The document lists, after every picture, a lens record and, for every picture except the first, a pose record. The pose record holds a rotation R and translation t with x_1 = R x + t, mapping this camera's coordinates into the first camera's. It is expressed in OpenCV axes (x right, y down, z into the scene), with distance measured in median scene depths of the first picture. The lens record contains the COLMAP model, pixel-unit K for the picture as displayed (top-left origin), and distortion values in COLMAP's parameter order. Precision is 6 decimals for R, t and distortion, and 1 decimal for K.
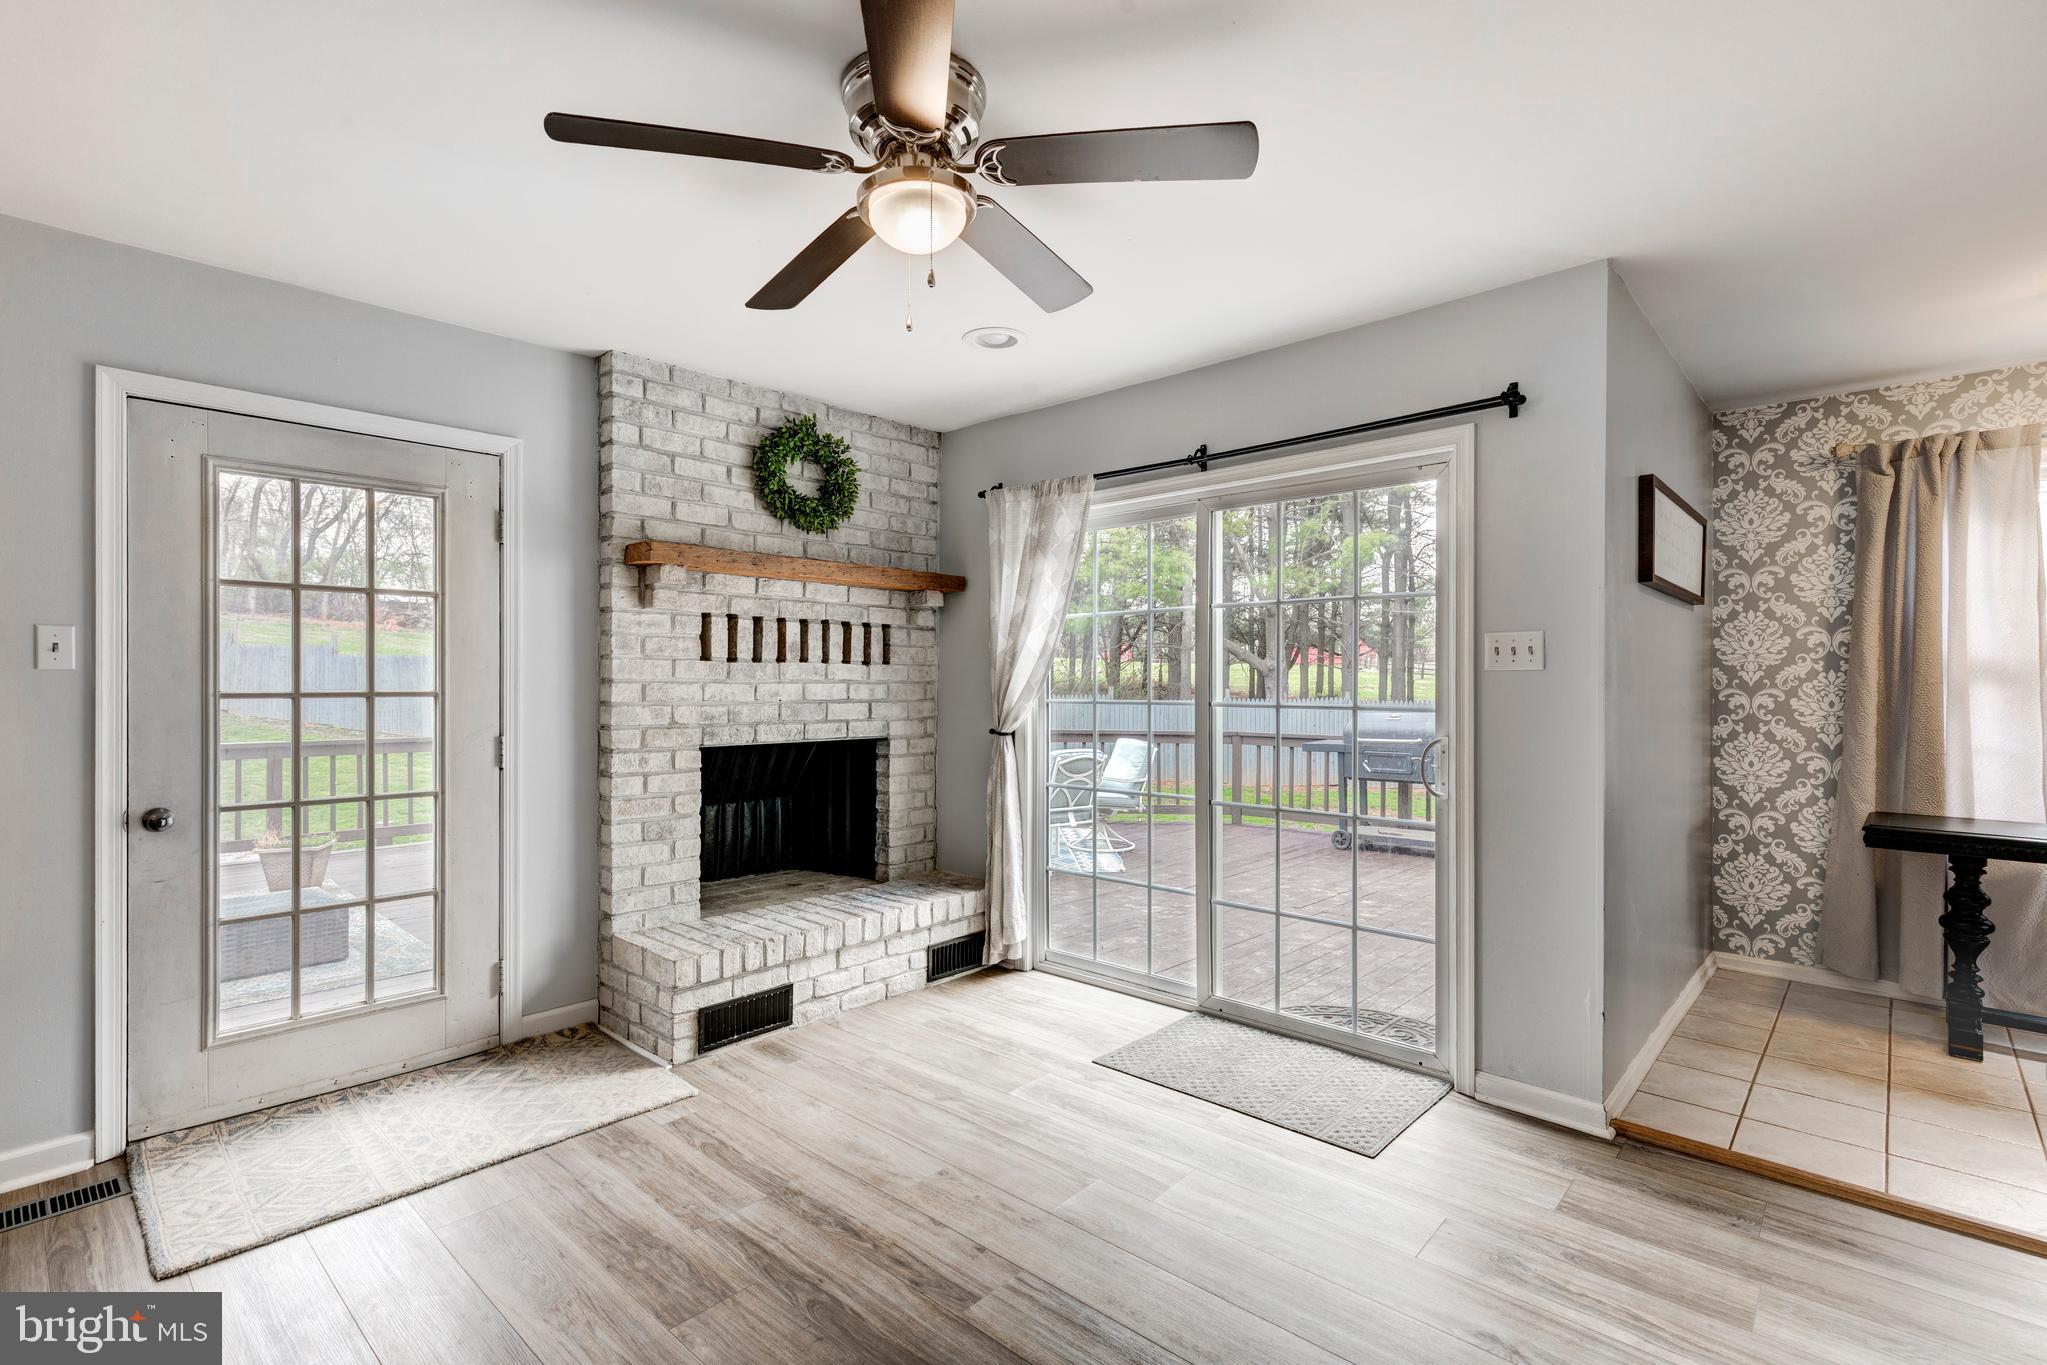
lens RADIAL K [[933.5, 0, 1027.2], [0, 933.5, 683.8], [0, 0, 1]] dist [0.004206, 0.000036]
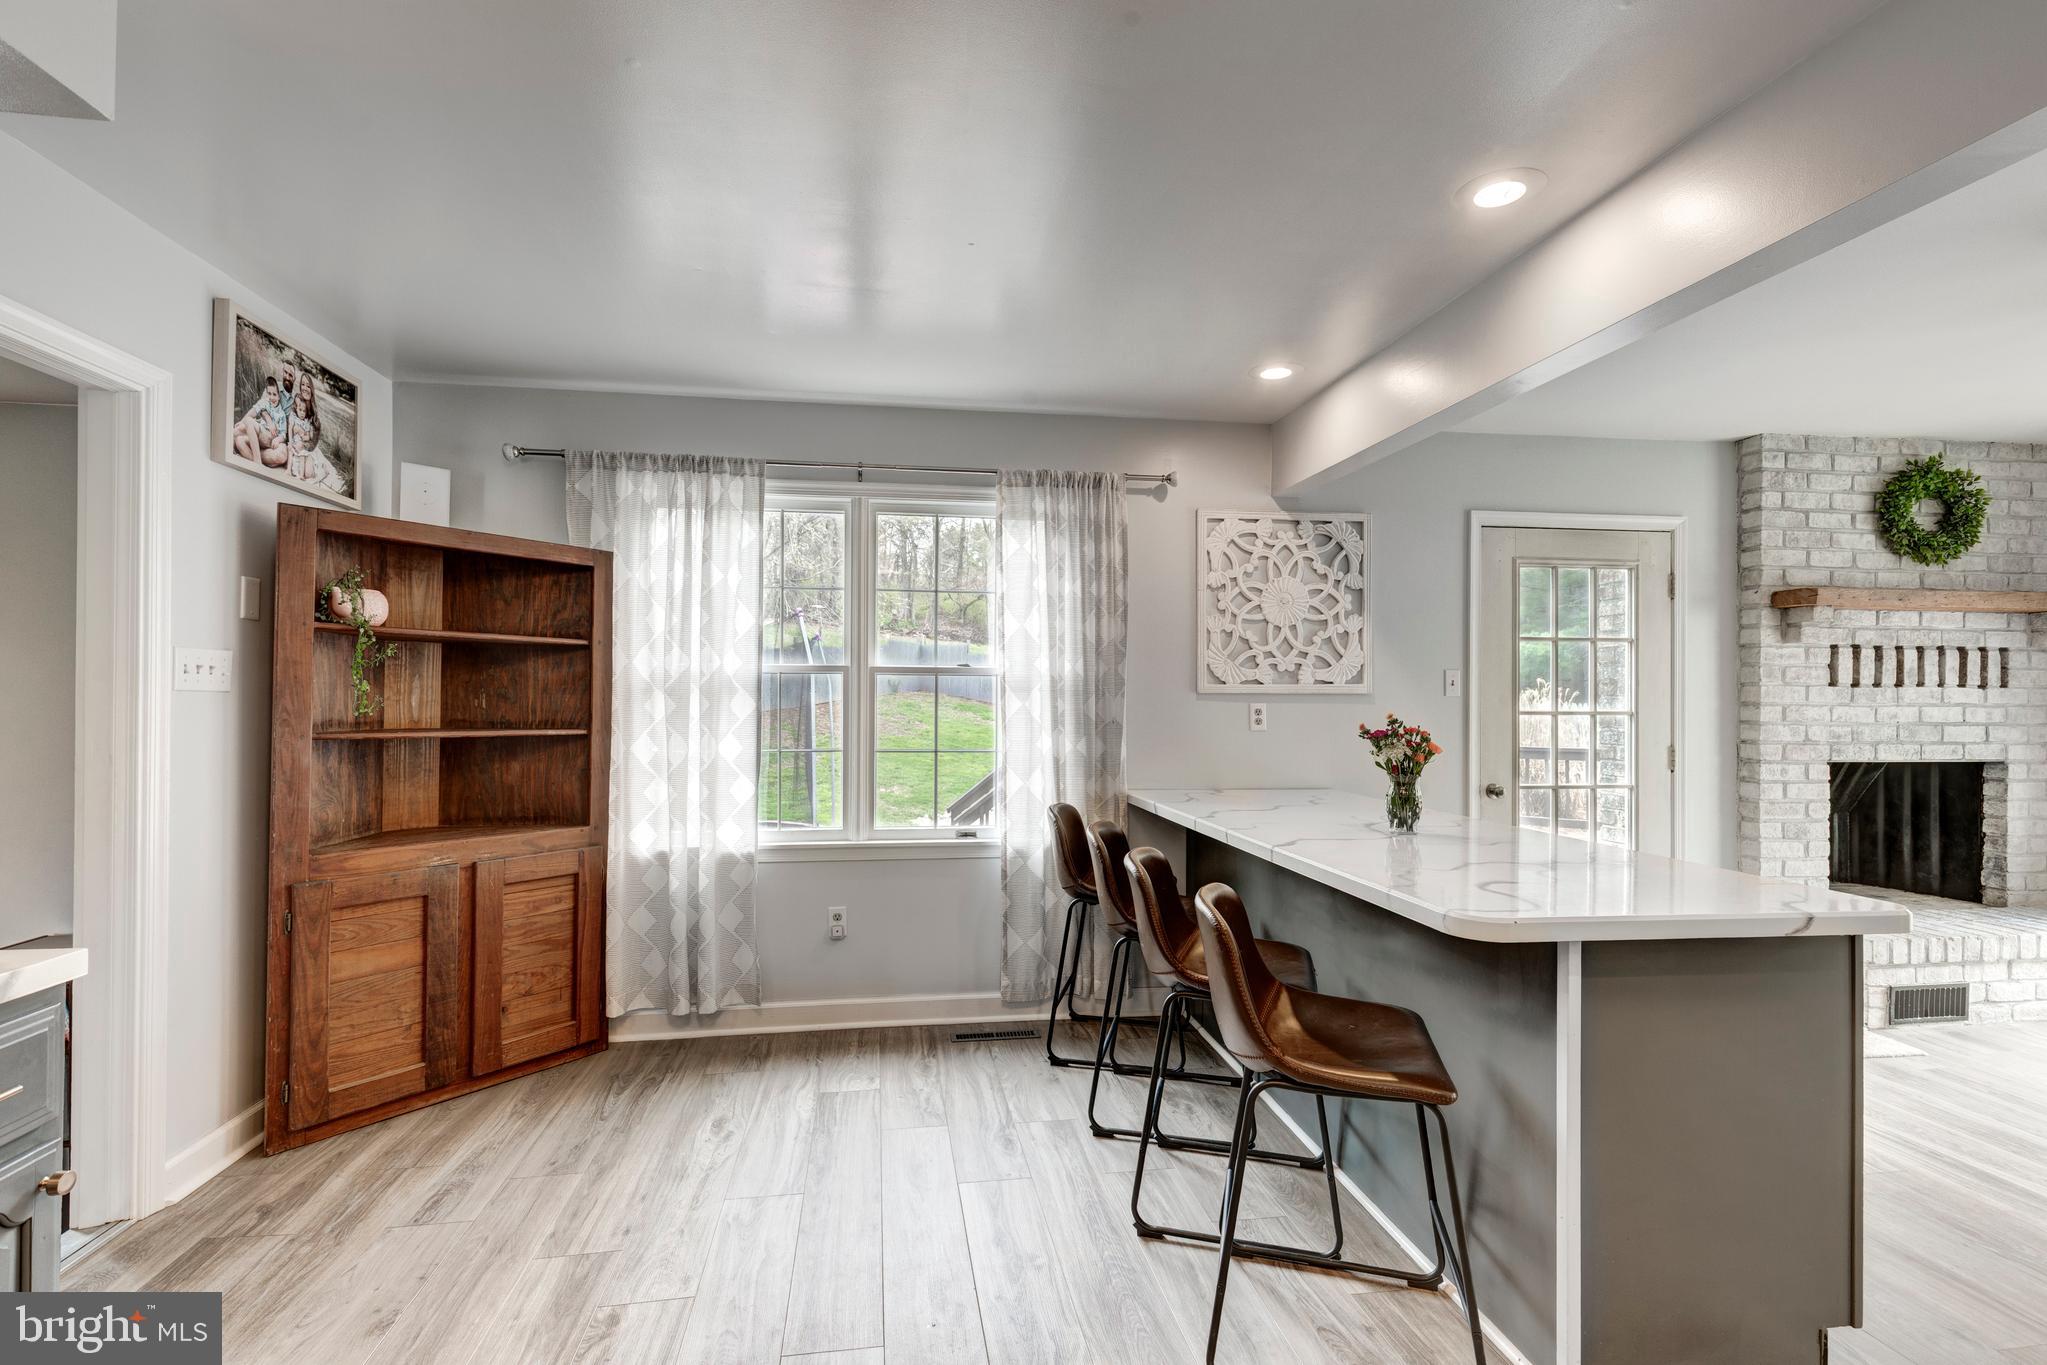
lens RADIAL K [[933.5, 0, 1015.1], [0, 933.5, 691.2], [0, 0, 1]] dist [0.004206, 0.000036]
pose [[0.774984, -0.002775, -0.631975, -0.396774], [-0.004522, 0.999940, -0.009937, -0.003032], [0.631965, 0.010559, 0.774925, -0.521954]]
